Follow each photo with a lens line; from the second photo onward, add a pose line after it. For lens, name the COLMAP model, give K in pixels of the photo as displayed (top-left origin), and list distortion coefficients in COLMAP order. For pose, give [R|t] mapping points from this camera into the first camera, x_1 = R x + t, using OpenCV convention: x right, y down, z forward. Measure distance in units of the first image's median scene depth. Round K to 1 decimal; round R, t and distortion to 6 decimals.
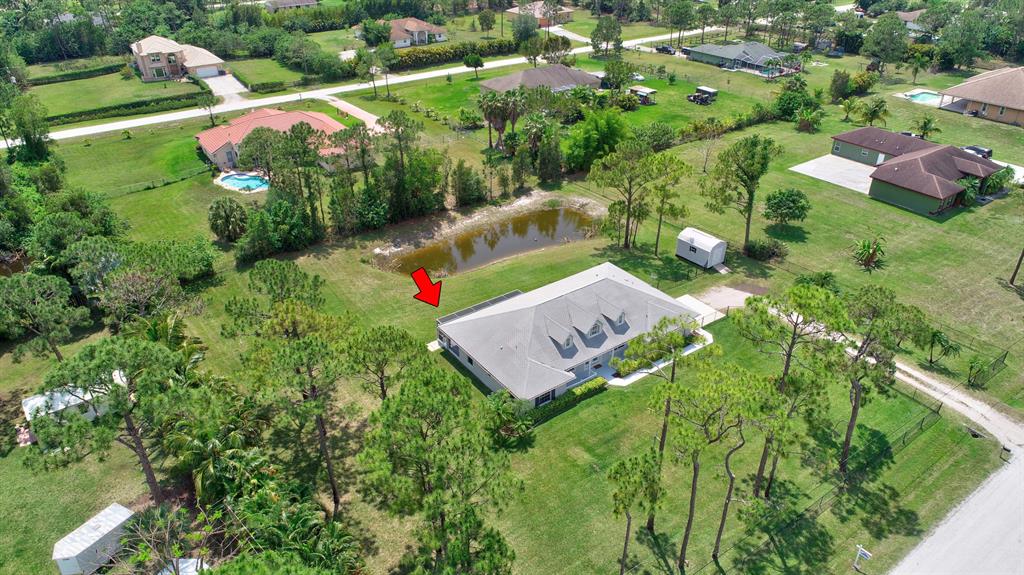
lens RADIAL K [[686.3, 0, 507.6], [0, 686.3, 286.3], [0, 0, 1]] dist [0.000725, 0.000172]
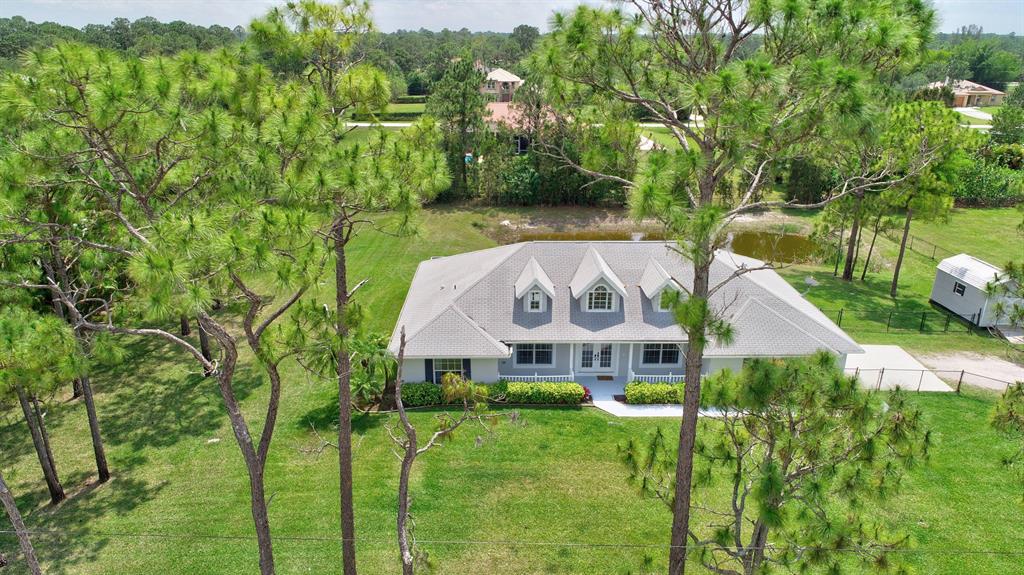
lens RADIAL K [[686.3, 0, 507.6], [0, 686.3, 286.3], [0, 0, 1]] dist [0.000725, 0.000172]
pose [[0.815003, 0.202053, -0.543088, 0.326011], [-0.294850, 0.951436, -0.088499, 0.111196], [0.498832, 0.232257, 0.834999, 0.464983]]
